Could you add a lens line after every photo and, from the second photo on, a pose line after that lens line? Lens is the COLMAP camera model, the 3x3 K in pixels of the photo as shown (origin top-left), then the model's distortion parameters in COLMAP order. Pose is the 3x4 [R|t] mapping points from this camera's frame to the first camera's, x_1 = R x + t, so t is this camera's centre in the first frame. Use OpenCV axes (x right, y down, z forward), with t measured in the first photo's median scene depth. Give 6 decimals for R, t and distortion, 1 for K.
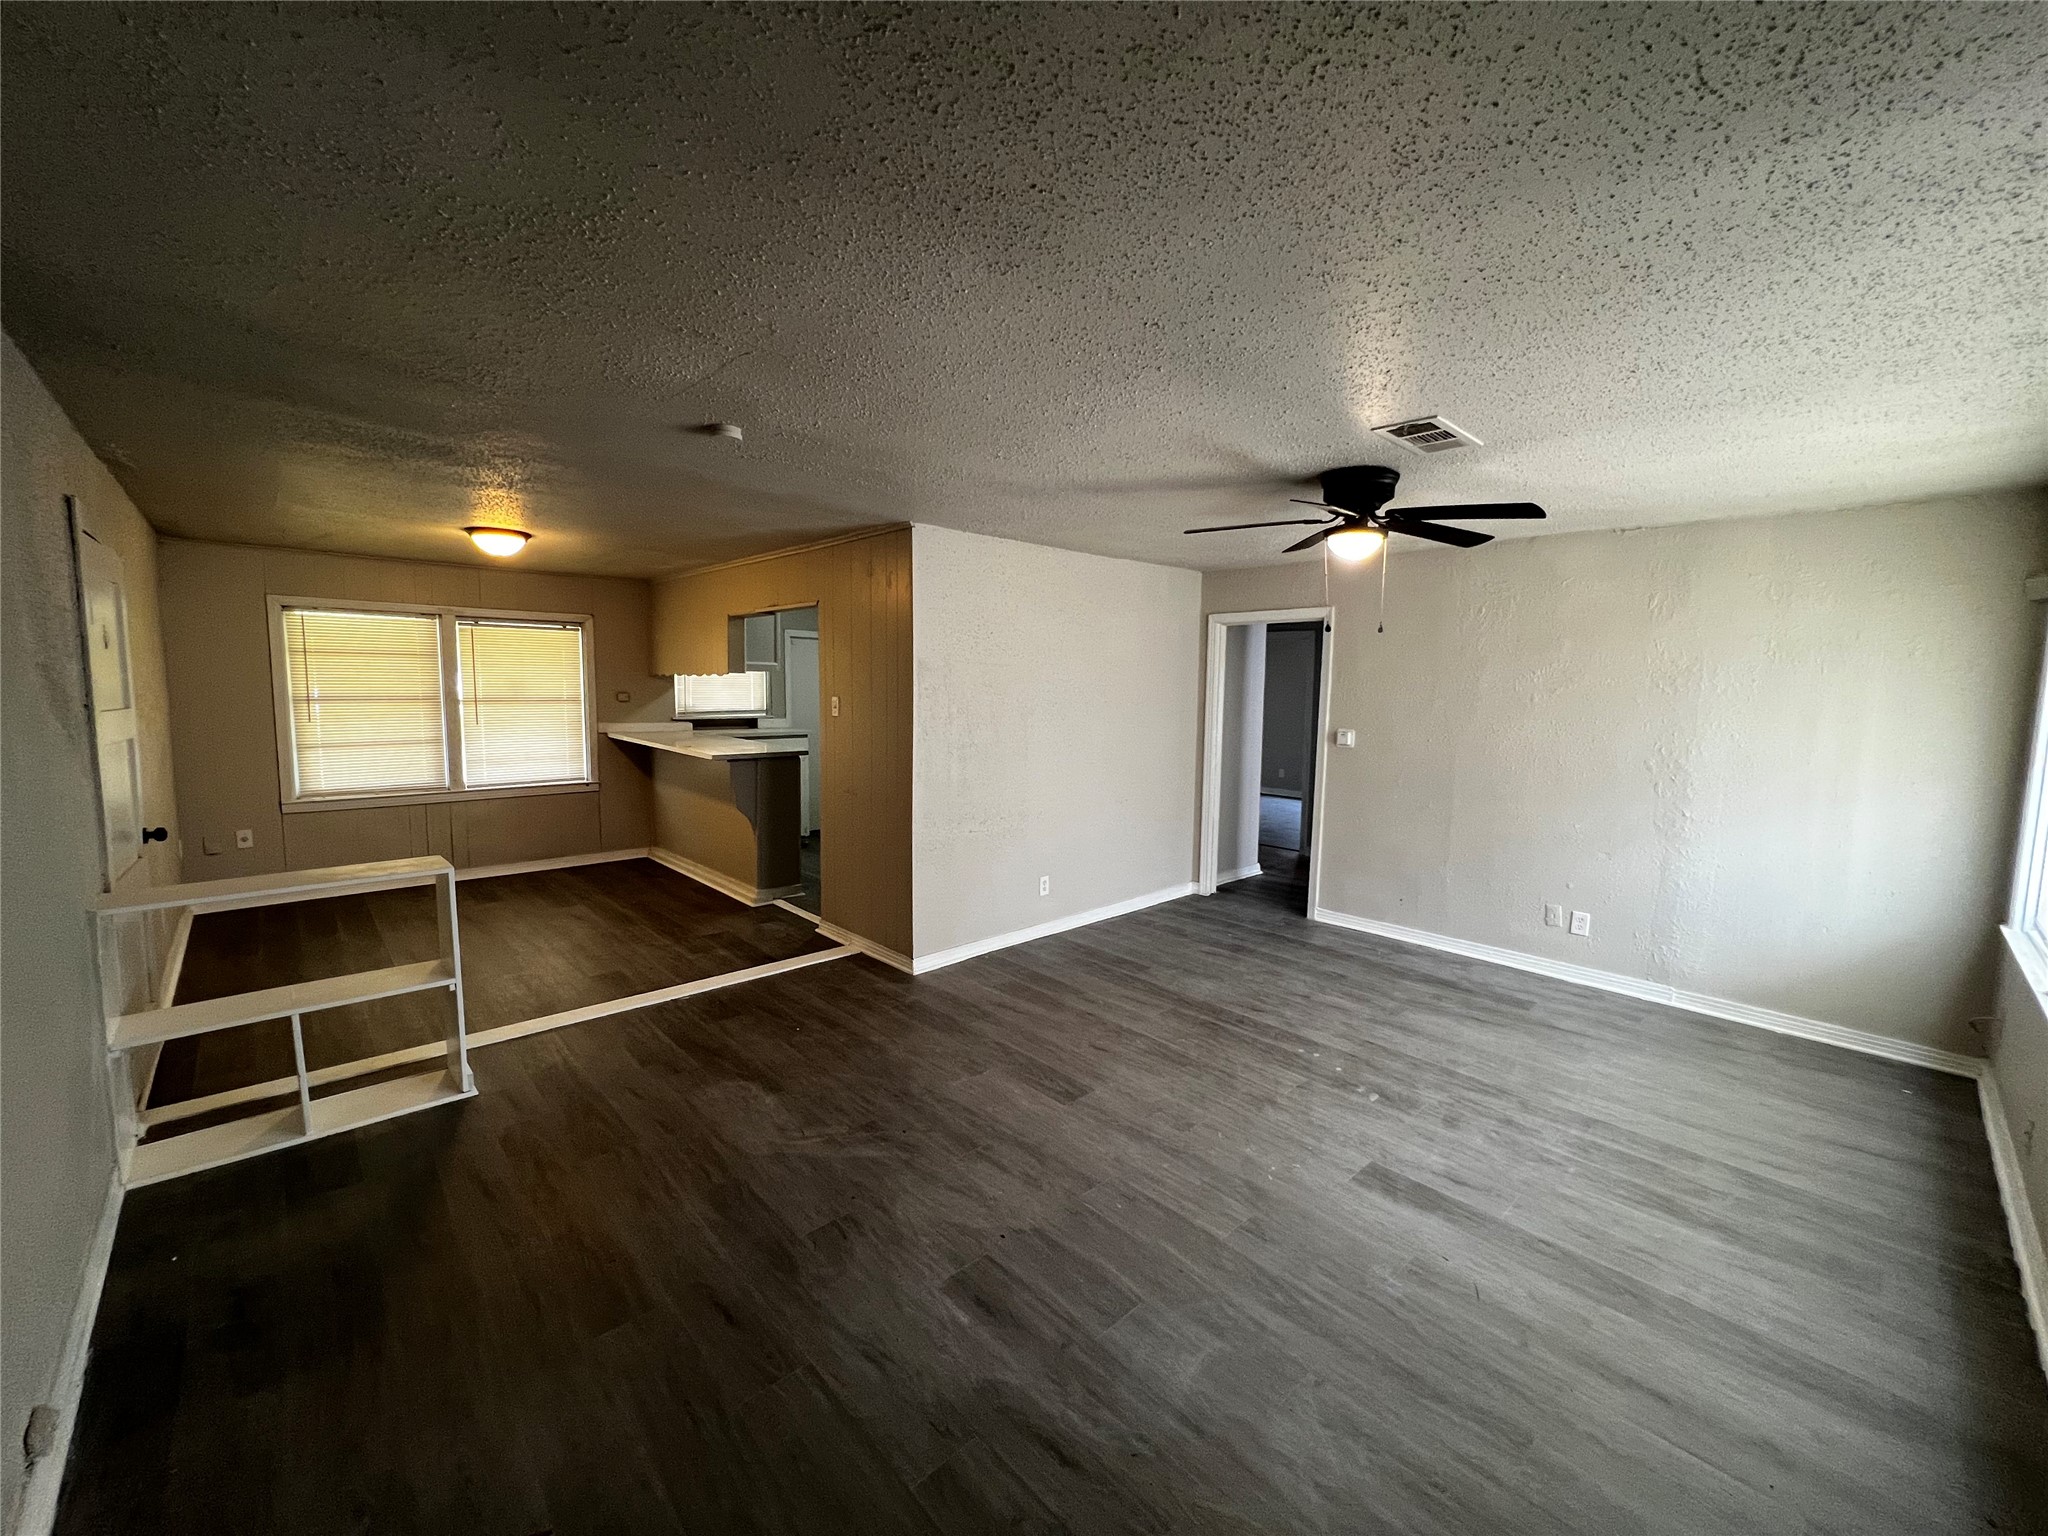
lens RADIAL K [[827.5, 0, 1024.0], [0, 827.5, 768.0], [0, 0, 1]] dist [-0.000502, -0.000258]
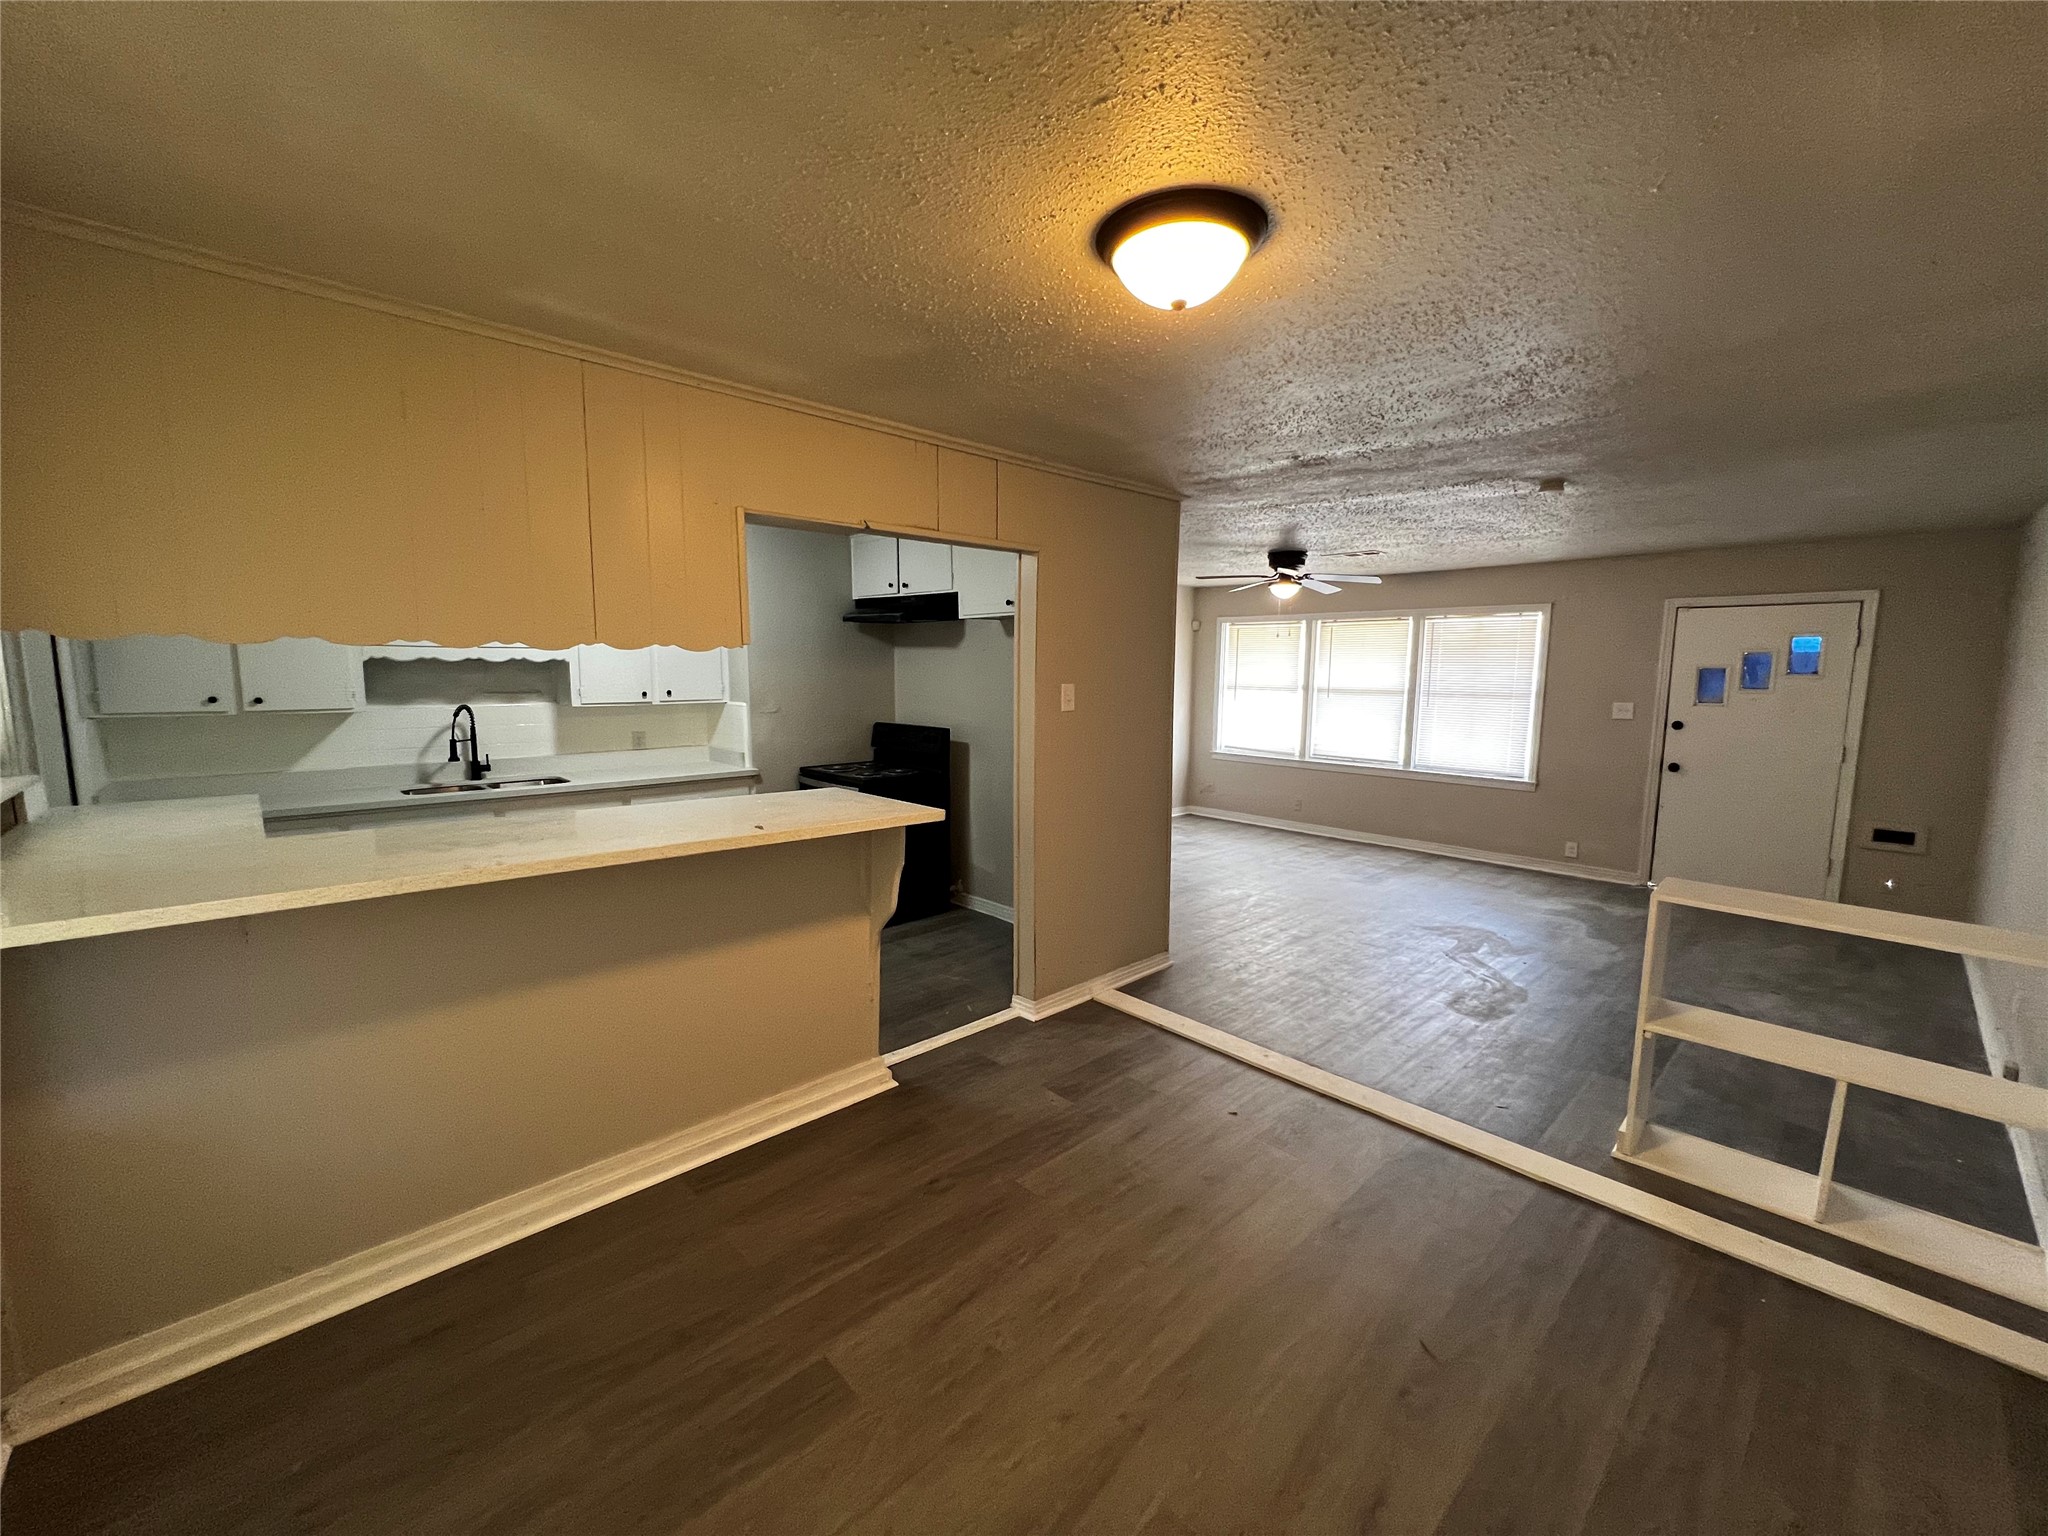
lens RADIAL K [[827.5, 0, 1024.0], [0, 827.5, 768.0], [0, 0, 1]] dist [-0.000502, -0.000258]
pose [[-0.009651, -0.136361, 0.990612, -0.868893], [0.099212, 0.985640, 0.136643, -0.106210], [-0.995019, 0.099600, 0.004016, 0.932485]]
